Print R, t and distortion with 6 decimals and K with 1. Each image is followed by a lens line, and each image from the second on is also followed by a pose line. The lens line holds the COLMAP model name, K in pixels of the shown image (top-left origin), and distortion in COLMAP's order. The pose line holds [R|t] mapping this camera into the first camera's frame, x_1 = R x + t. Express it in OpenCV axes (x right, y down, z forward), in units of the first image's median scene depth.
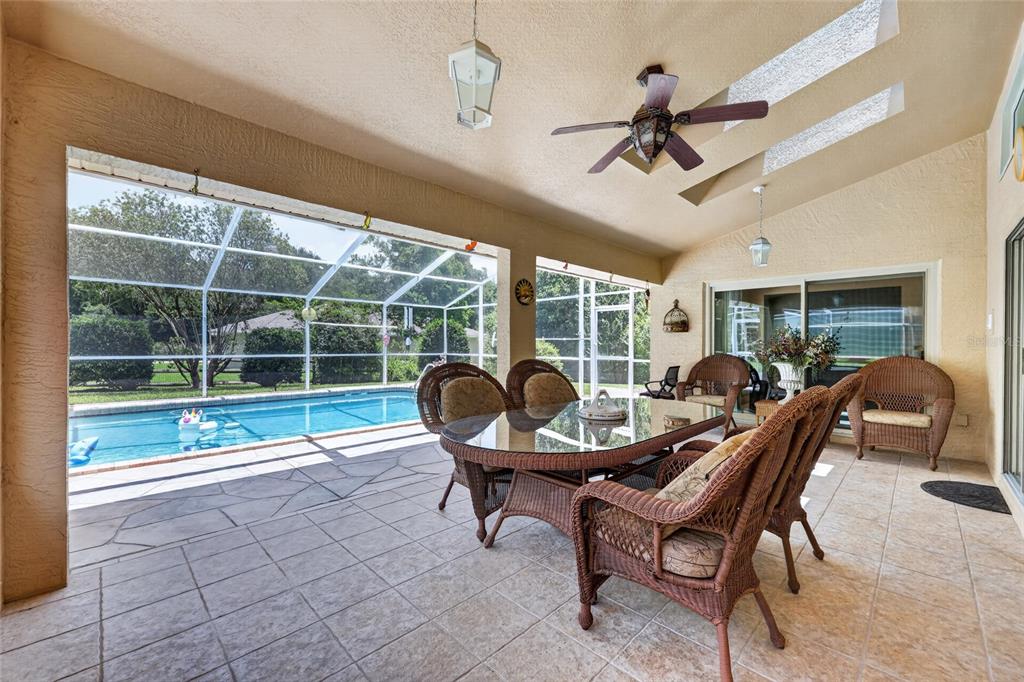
lens RADIAL K [[410.2, 0, 509.1], [0, 410.2, 341.8], [0, 0, 1]] dist [-0.000137, 0.000038]
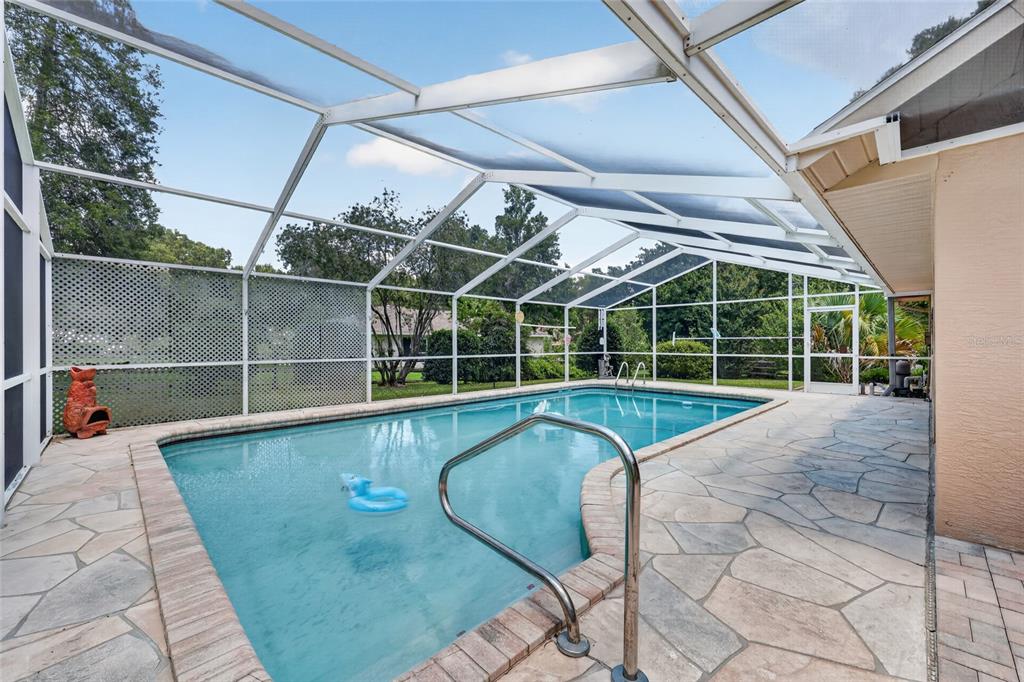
lens RADIAL K [[410.2, 0, 514.9], [0, 410.2, 341.6], [0, 0, 1]] dist [-0.000137, 0.000038]
pose [[0.999795, -0.009332, -0.017969, -0.526523], [0.009304, 0.999955, -0.001692, -0.002297], [0.017984, 0.001525, 0.999837, -0.079569]]
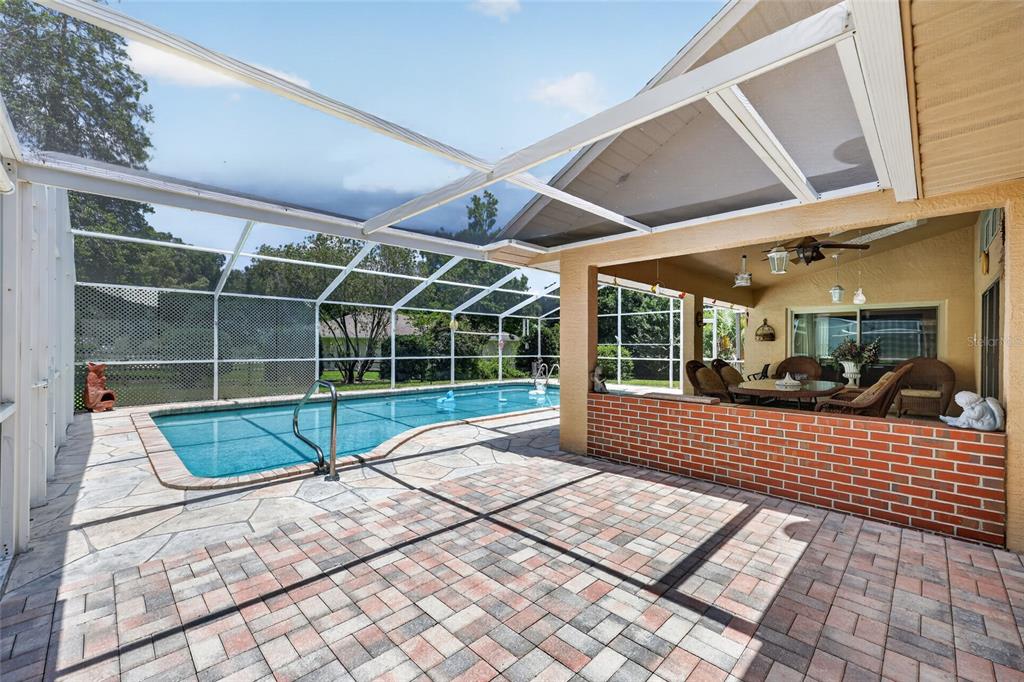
lens RADIAL K [[410.2, 0, 513.3], [0, 410.2, 345.8], [0, 0, 1]] dist [-0.000137, 0.000038]
pose [[0.999982, -0.001758, -0.005741, -0.322261], [0.001766, 0.999997, 0.001413, -0.006667], [0.005738, -0.001423, 0.999983, -0.311058]]
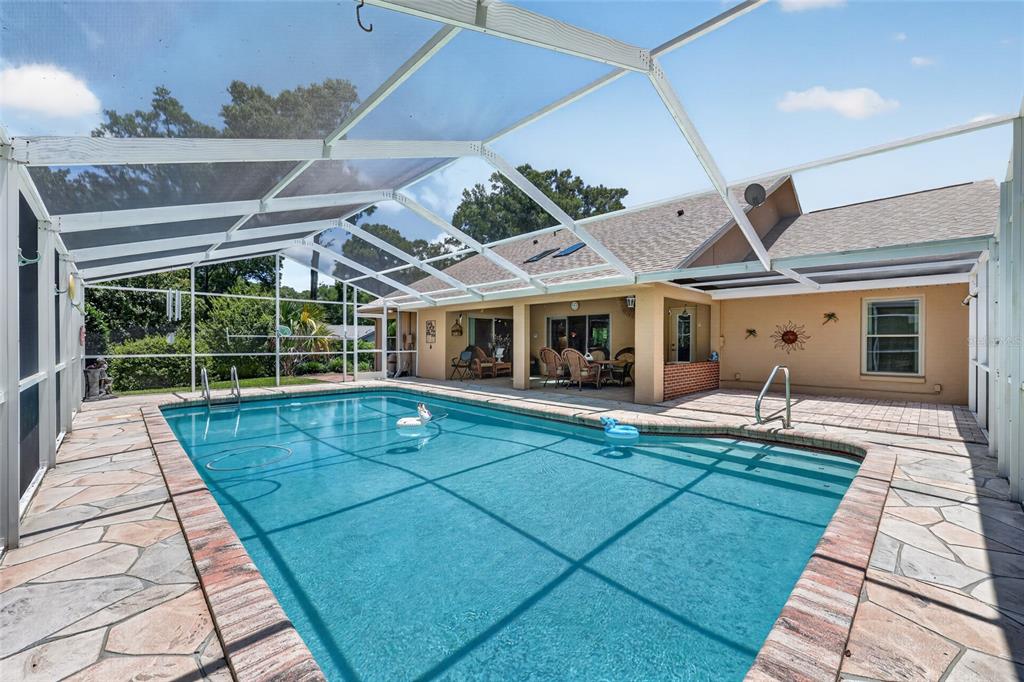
lens RADIAL K [[410.2, 0, 513.2], [0, 410.2, 341.0], [0, 0, 1]] dist [-0.000137, 0.000038]
pose [[0.017011, -0.008314, 0.999821, -1.089035], [0.001668, 0.999964, 0.008287, -0.007842], [-0.999854, 0.001527, 0.017024, 0.461076]]
